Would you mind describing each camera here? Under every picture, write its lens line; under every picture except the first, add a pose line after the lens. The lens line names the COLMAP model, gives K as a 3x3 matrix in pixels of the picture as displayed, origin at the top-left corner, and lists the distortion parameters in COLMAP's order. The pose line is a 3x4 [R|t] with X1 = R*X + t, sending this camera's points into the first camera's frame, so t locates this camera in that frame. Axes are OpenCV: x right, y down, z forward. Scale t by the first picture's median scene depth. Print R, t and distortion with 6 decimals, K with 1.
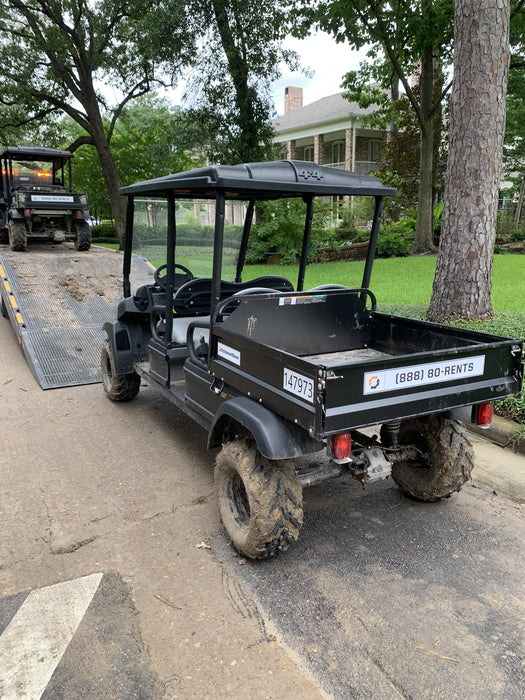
lens RADIAL K [[523.3, 0, 263.9], [0, 523.3, 352.5], [0, 0, 1]] dist [0.021014, -0.021403]
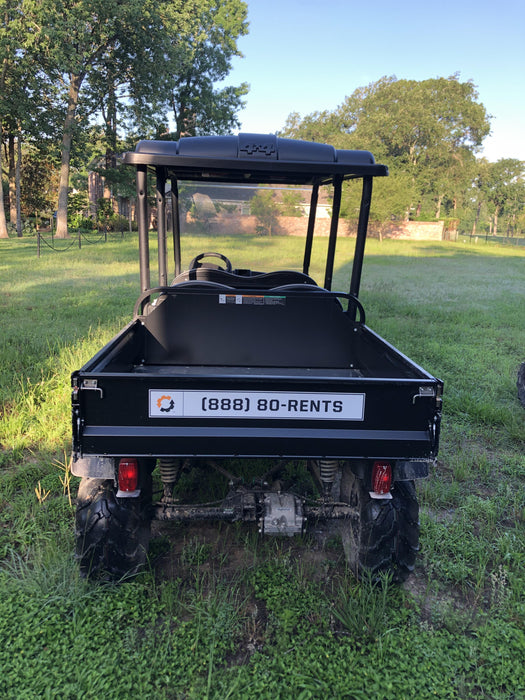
lens RADIAL K [[559.8, 0, 265.7], [0, 559.8, 344.6], [0, 0, 1]] dist [0.027226, -0.003745]
pose [[0.904629, 0.116255, -0.410039, 0.614141], [-0.124333, 0.992216, 0.007010, -0.049947], [0.407662, 0.044640, 0.912041, 0.260084]]
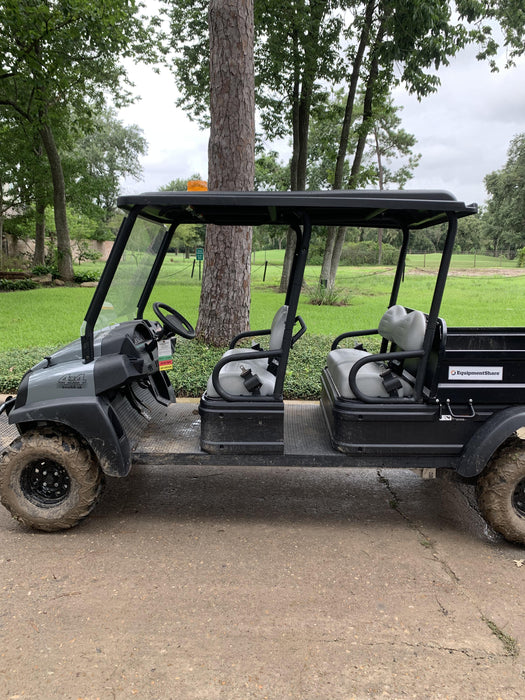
lens RADIAL K [[523.3, 0, 261.0], [0, 523.3, 349.4], [0, 0, 1]] dist [0.021014, -0.021403]
pose [[0.528061, -0.131575, 0.838951, -1.345003], [0.191767, 0.980881, 0.033130, -0.186676], [-0.827271, 0.143388, 0.543197, 0.918847]]
